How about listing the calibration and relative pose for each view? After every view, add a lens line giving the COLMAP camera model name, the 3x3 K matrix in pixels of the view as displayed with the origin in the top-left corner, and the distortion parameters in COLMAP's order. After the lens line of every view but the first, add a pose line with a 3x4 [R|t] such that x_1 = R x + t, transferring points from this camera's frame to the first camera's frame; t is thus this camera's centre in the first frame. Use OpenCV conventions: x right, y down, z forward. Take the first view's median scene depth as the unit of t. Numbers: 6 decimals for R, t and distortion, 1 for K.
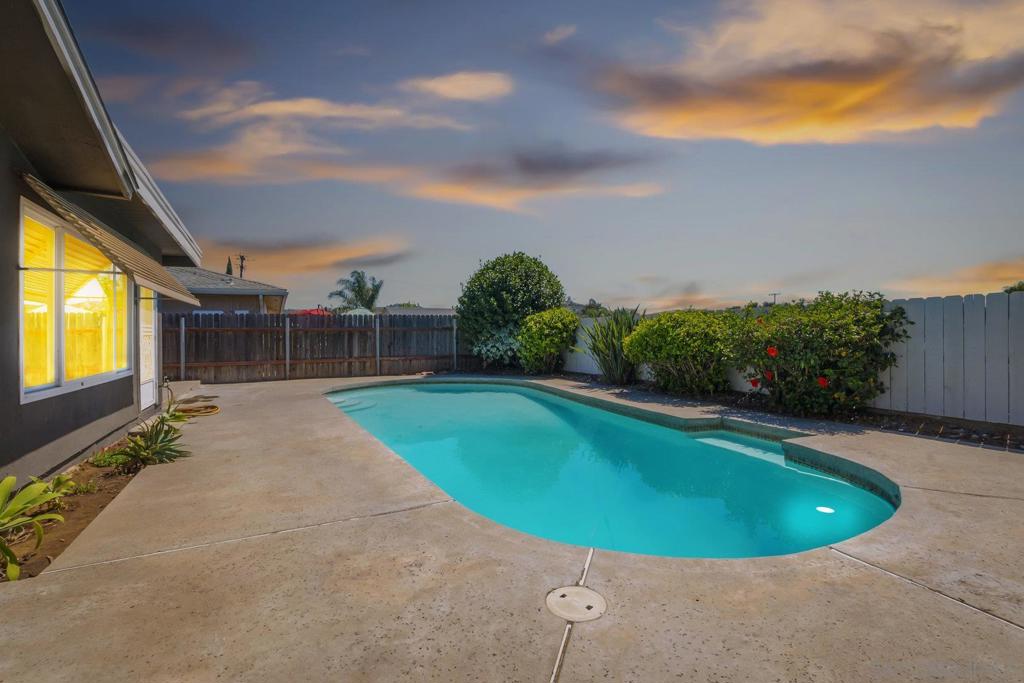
lens RADIAL K [[462.2, 0, 518.3], [0, 462.2, 338.4], [0, 0, 1]] dist [-0.024883, -0.001158]
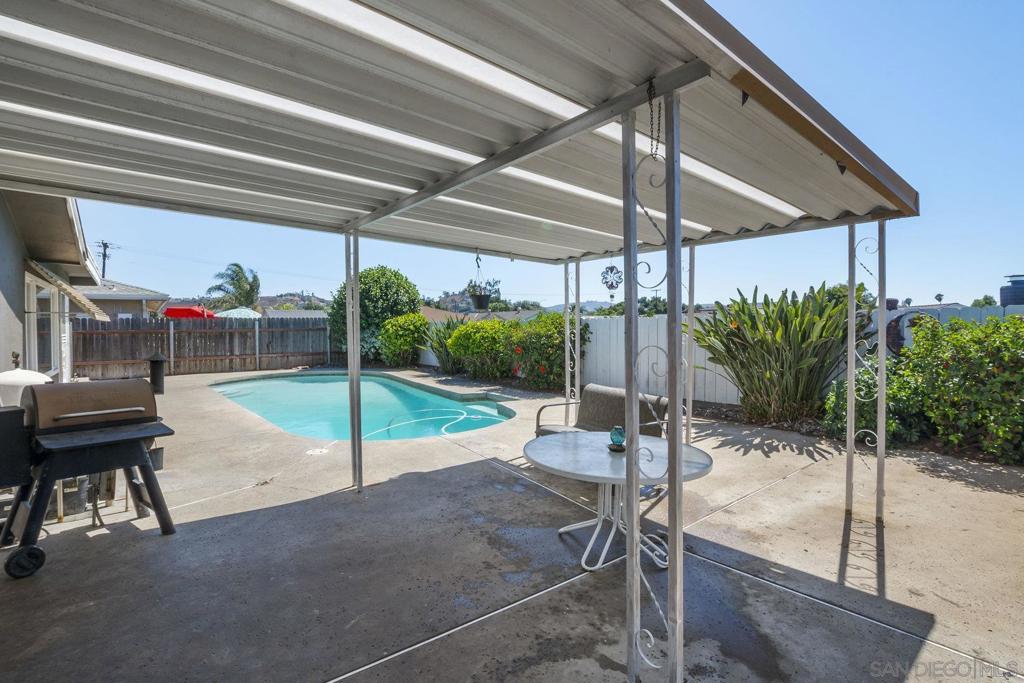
lens RADIAL K [[462.2, 0, 506.0], [0, 462.2, 337.2], [0, 0, 1]] dist [-0.024883, -0.001158]
pose [[0.982329, -0.005151, 0.187092, 0.102104], [0.002453, 0.999890, 0.014650, -0.019578], [-0.187147, -0.013932, 0.982233, -0.269842]]
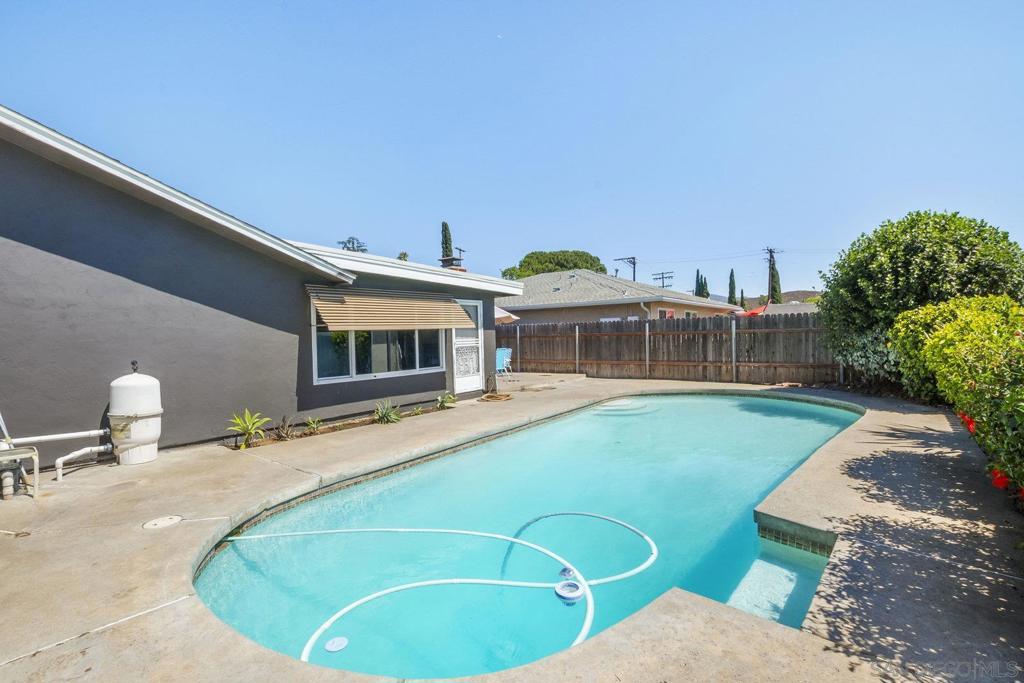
lens RADIAL K [[462.2, 0, 508.7], [0, 462.2, 341.9], [0, 0, 1]] dist [-0.024883, -0.001158]
pose [[0.432294, 0.013317, -0.901635, 0.355962], [0.013107, 0.999693, 0.021049, -0.027246], [0.901638, -0.020918, 0.431986, 0.220241]]
